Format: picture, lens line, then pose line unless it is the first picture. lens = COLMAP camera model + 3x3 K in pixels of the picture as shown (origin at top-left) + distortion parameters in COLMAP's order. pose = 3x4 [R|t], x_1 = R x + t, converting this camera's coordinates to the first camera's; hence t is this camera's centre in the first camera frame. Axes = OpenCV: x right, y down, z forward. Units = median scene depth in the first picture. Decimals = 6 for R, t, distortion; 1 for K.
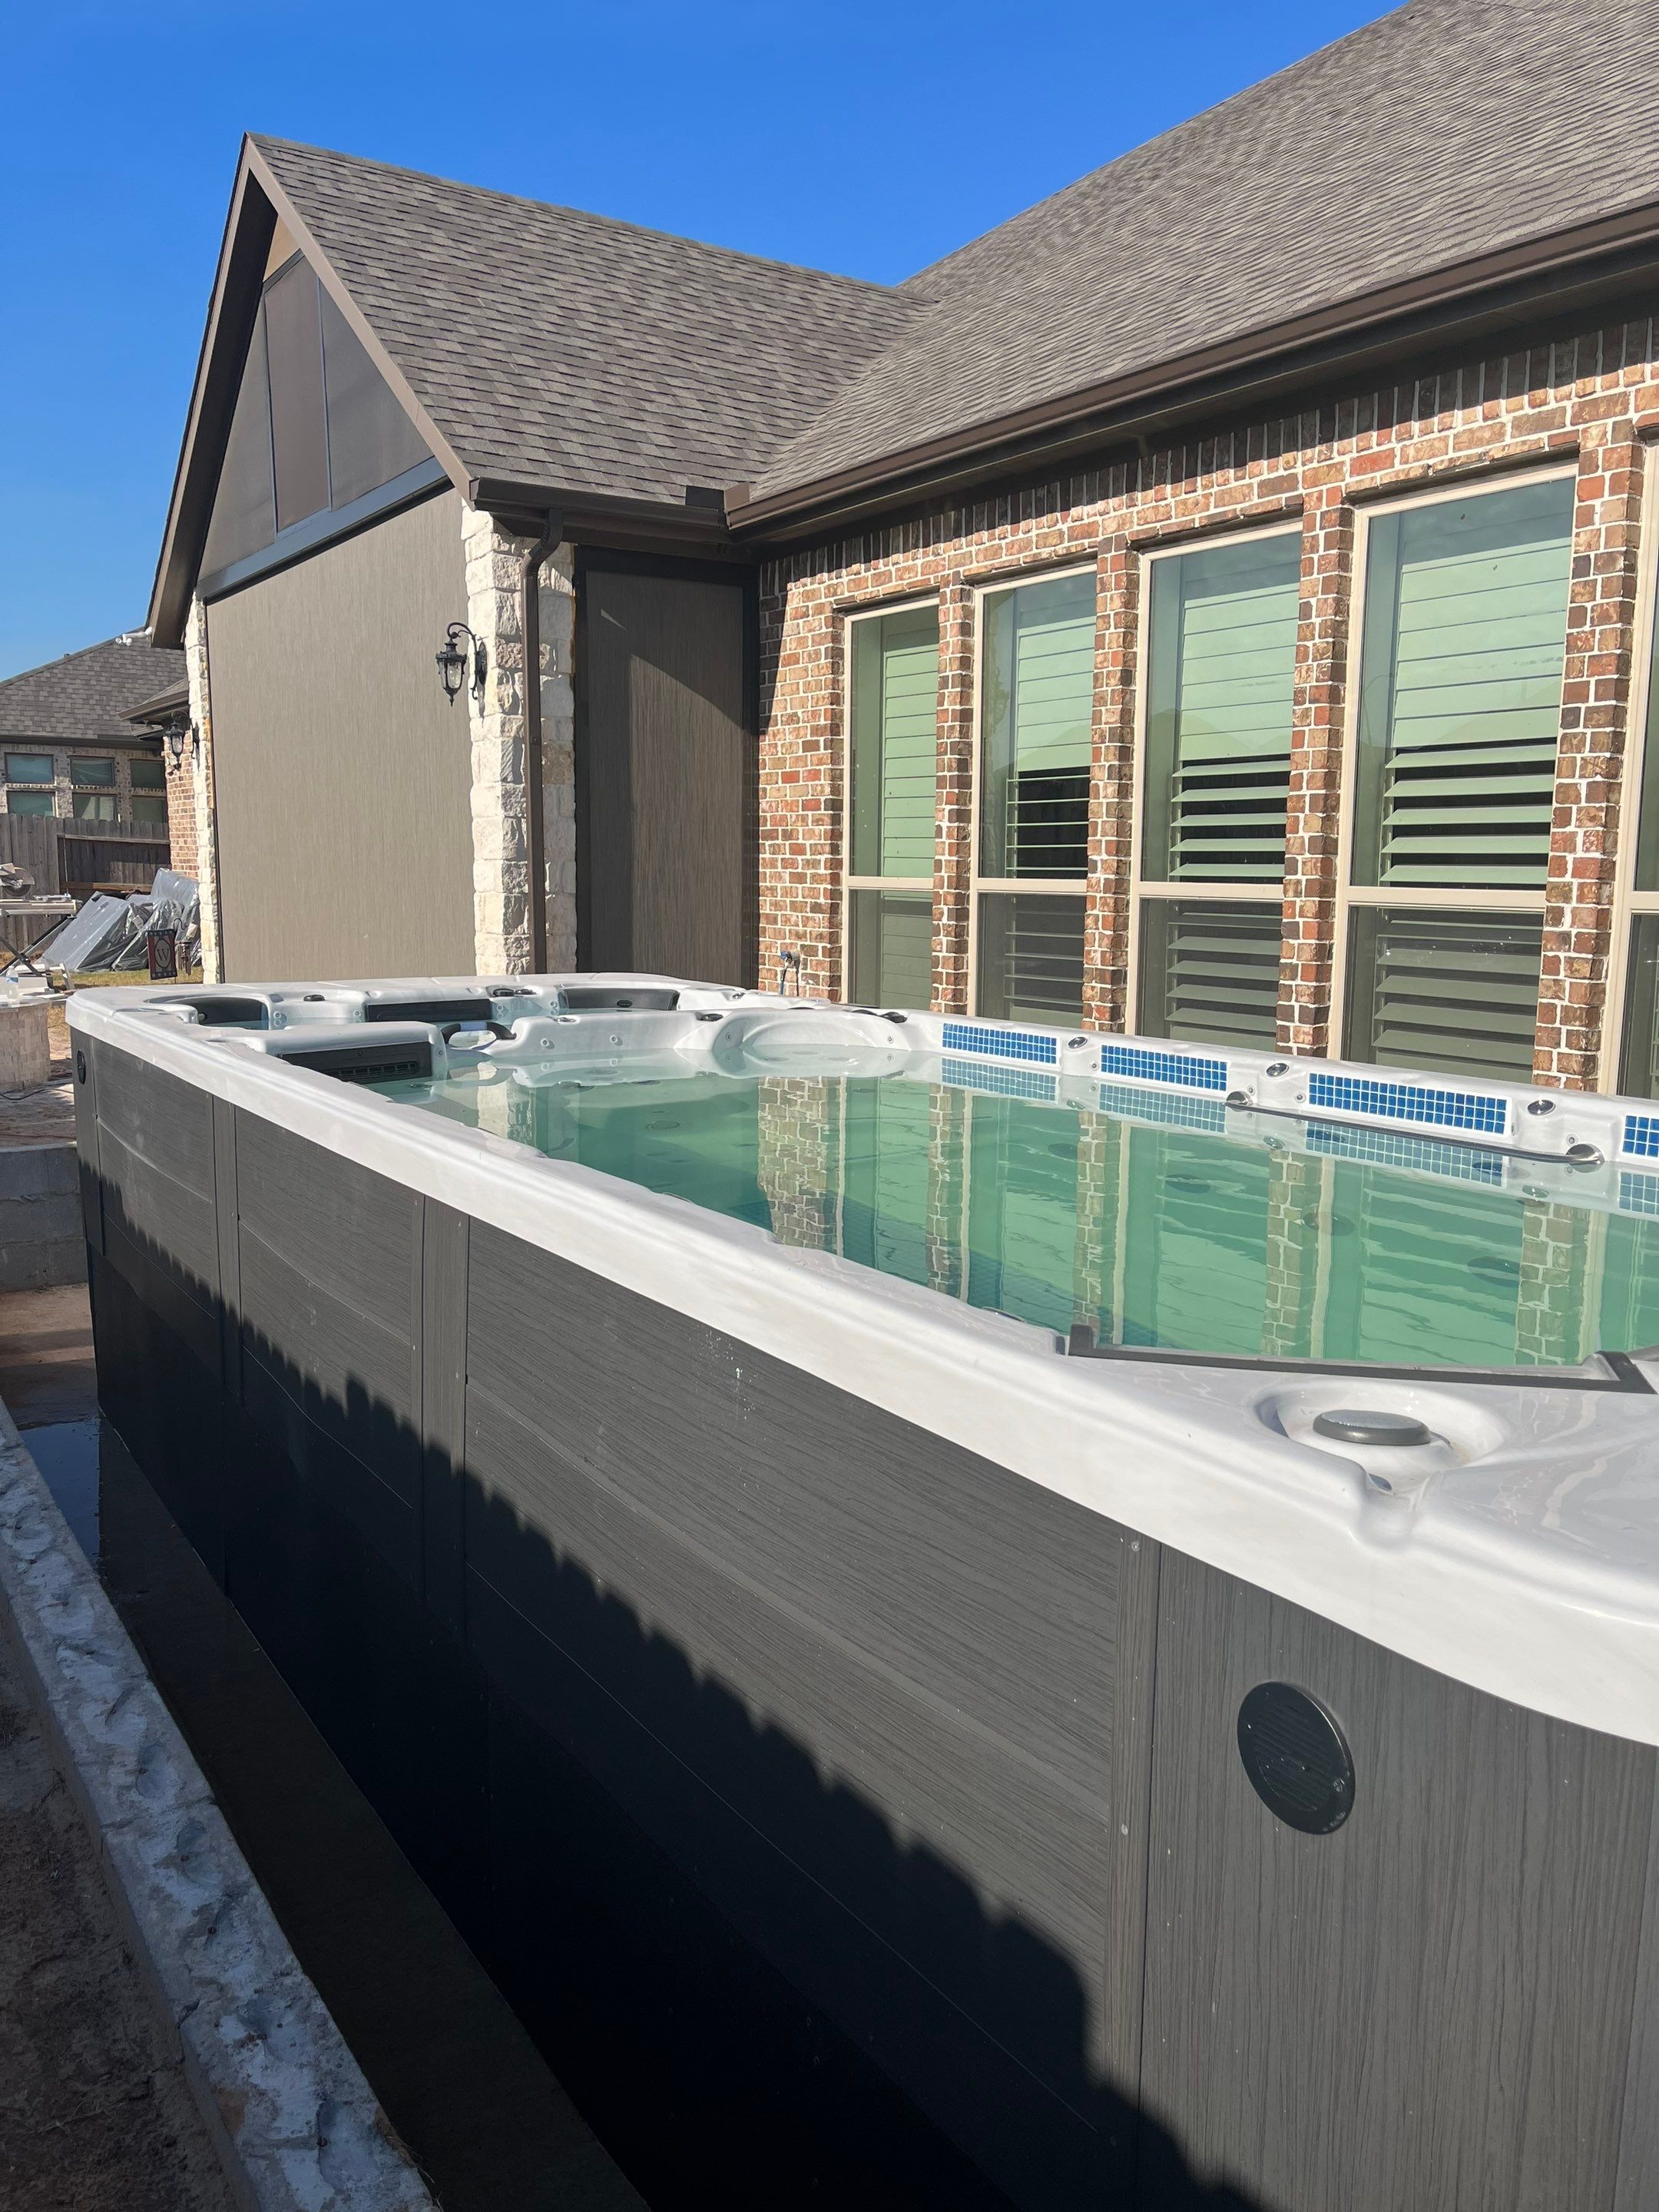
lens RADIAL K [[1680.2, 0, 827.5], [0, 1680.2, 1097.1], [0, 0, 1]] dist [0.068270, -0.099881]
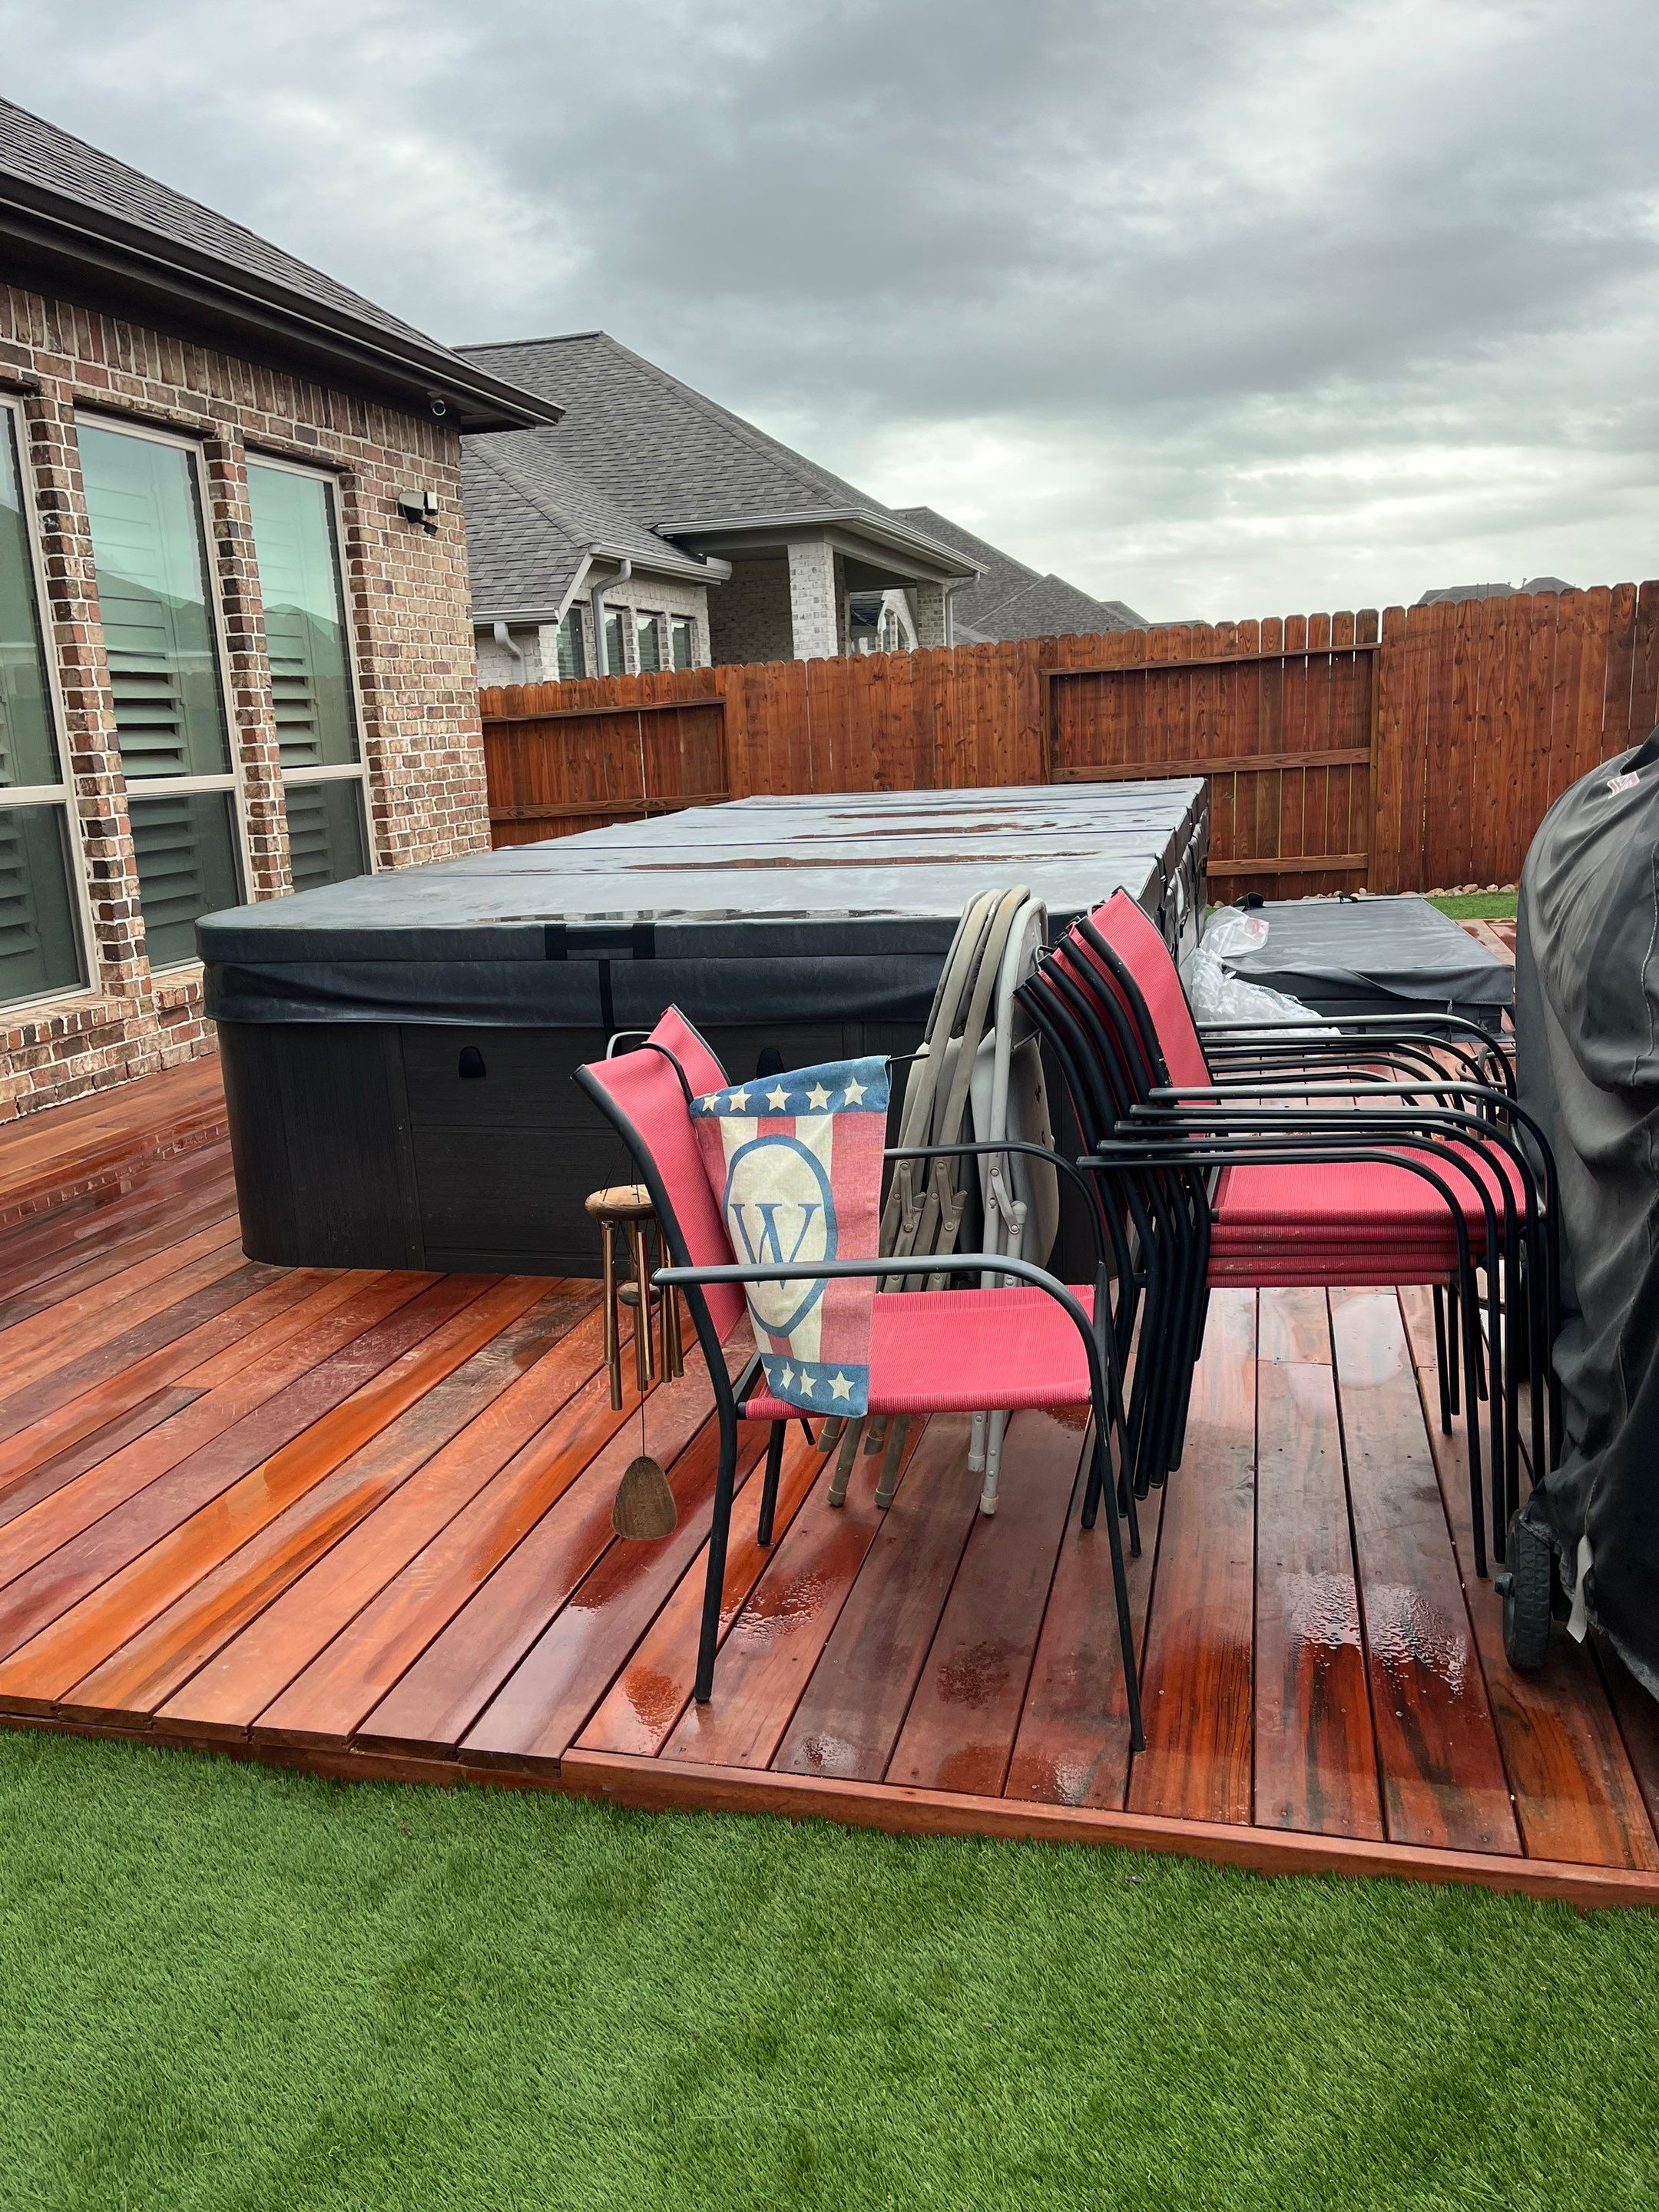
lens RADIAL K [[1687.4, 0, 820.1], [0, 1687.4, 1117.0], [0, 0, 1]] dist [0.028827, 0.004794]
pose [[-0.674602, -0.151688, 0.722428, -0.615863], [0.136745, 0.936041, 0.324233, -0.166133], [-0.725405, 0.317517, -0.610713, 1.093826]]
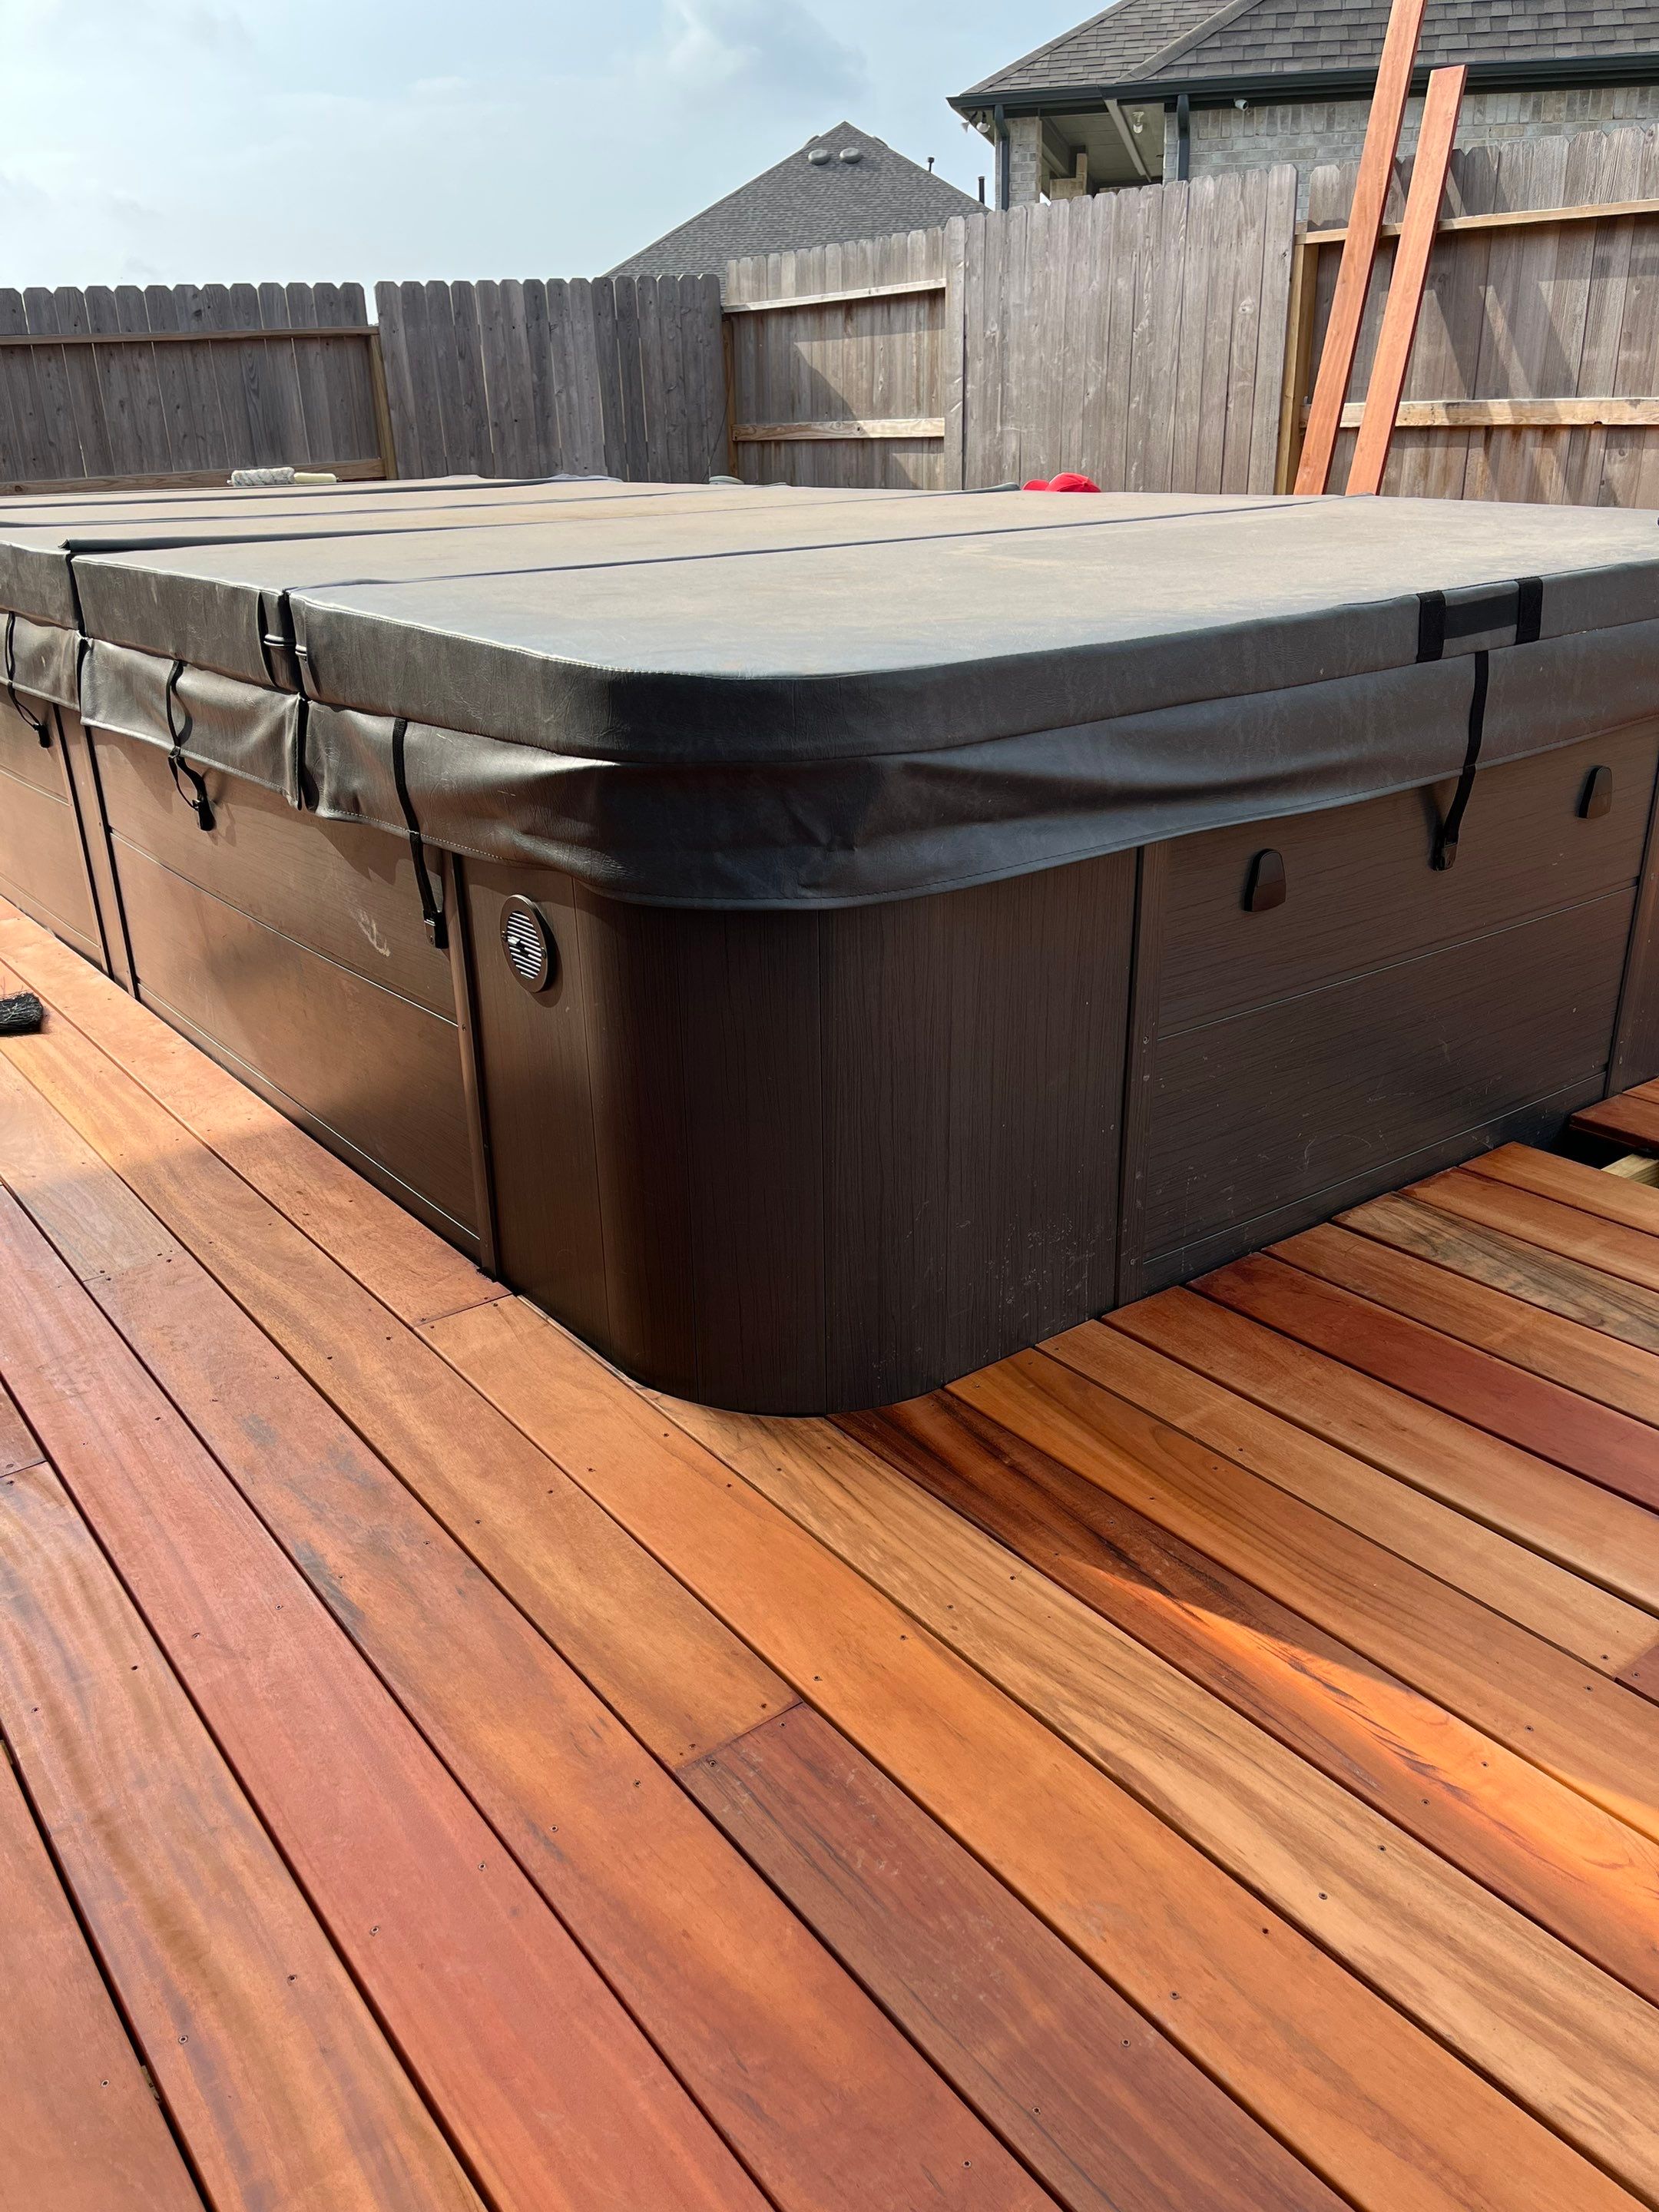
lens RADIAL K [[1672.9, 0, 817.4], [0, 1672.9, 1130.1], [0, 0, 1]] dist [0.060226, -0.063838]
pose [[-0.998100, 0.038326, -0.048253, -0.105028], [0.008309, 0.859603, 0.510894, -0.134409], [0.061059, 0.509523, -0.858288, 1.095768]]
